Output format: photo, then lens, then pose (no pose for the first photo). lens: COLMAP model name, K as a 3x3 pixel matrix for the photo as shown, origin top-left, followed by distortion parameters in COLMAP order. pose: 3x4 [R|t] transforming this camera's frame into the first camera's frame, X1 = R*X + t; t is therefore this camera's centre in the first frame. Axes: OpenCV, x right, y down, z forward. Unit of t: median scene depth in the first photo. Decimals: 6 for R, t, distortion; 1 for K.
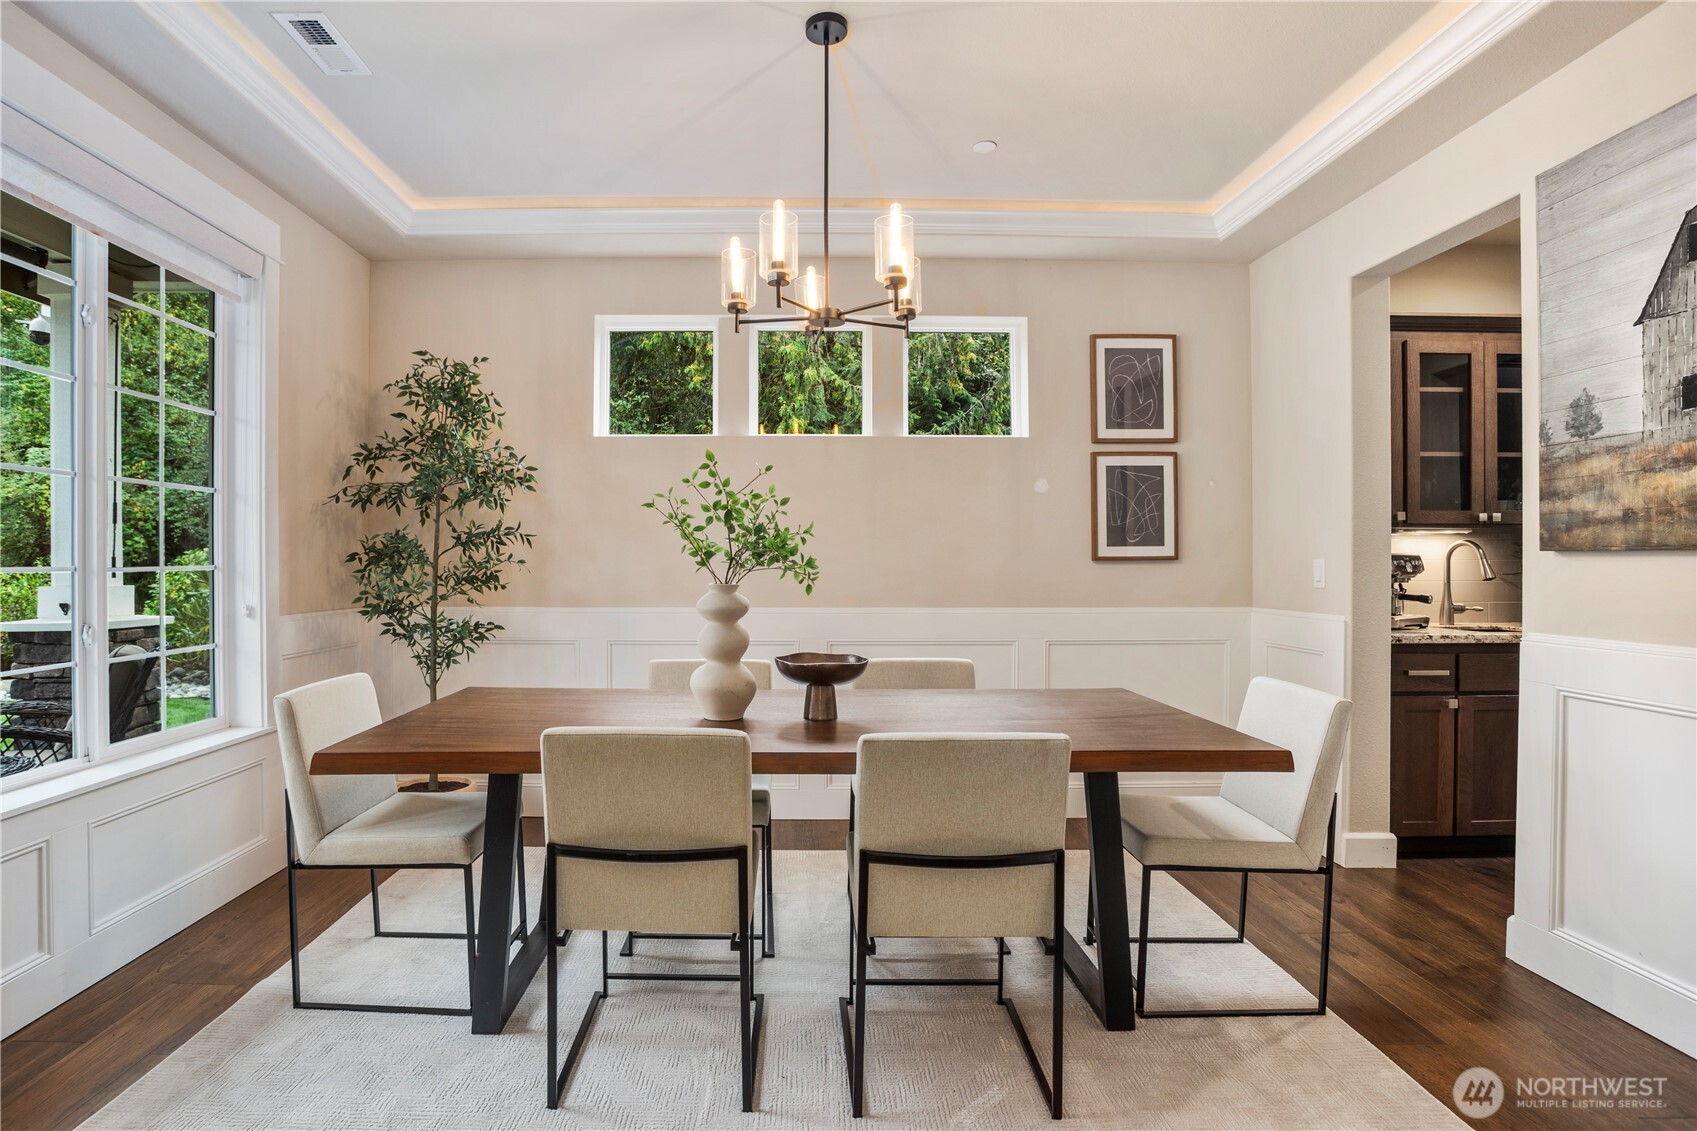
lens RADIAL K [[836.5, 0, 798.7], [0, 836.5, 562.8], [0, 0, 1]] dist [-0.070032, 0.026062]
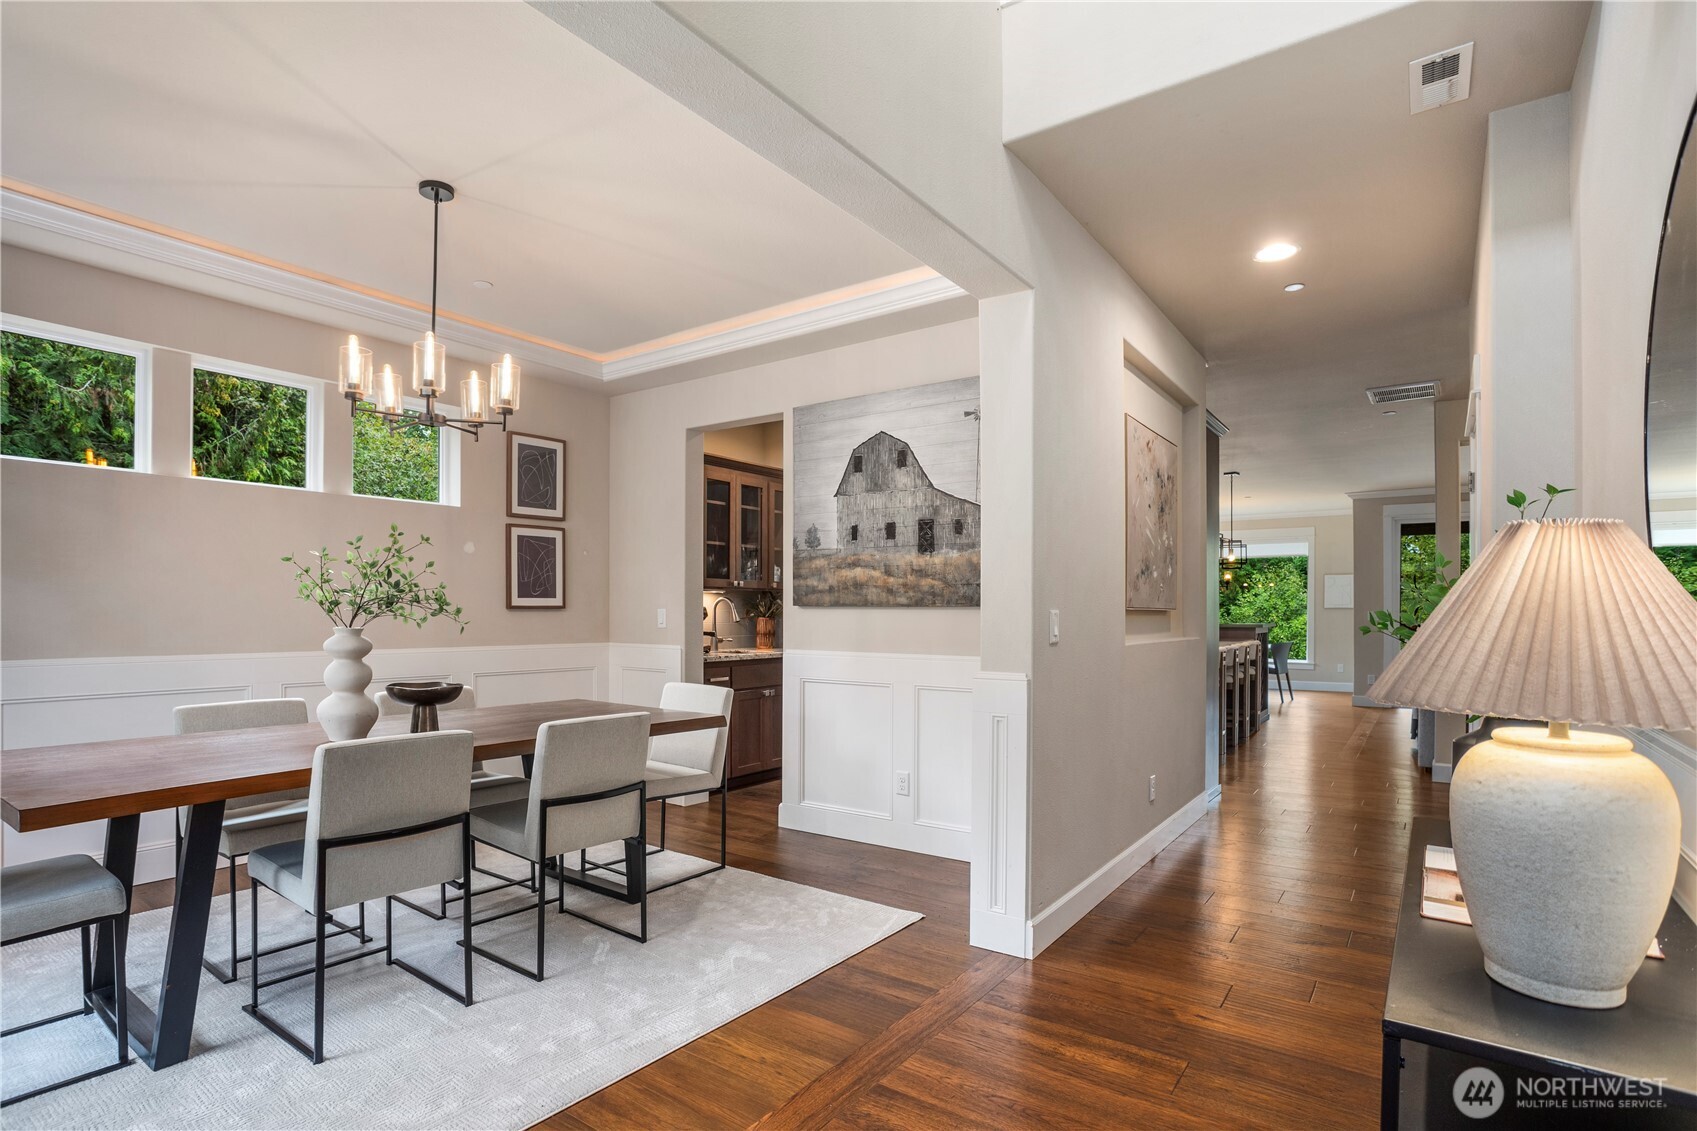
lens RADIAL K [[845.3, 0, 796.5], [0, 845.3, 596.5], [0, 0, 1]] dist [-0.065263, 0.021934]
pose [[0.620861, 0.016158, 0.783754, -0.617513], [-0.004436, 0.999844, -0.017099, -0.002290], [-0.783908, 0.007140, 0.620836, -0.237545]]
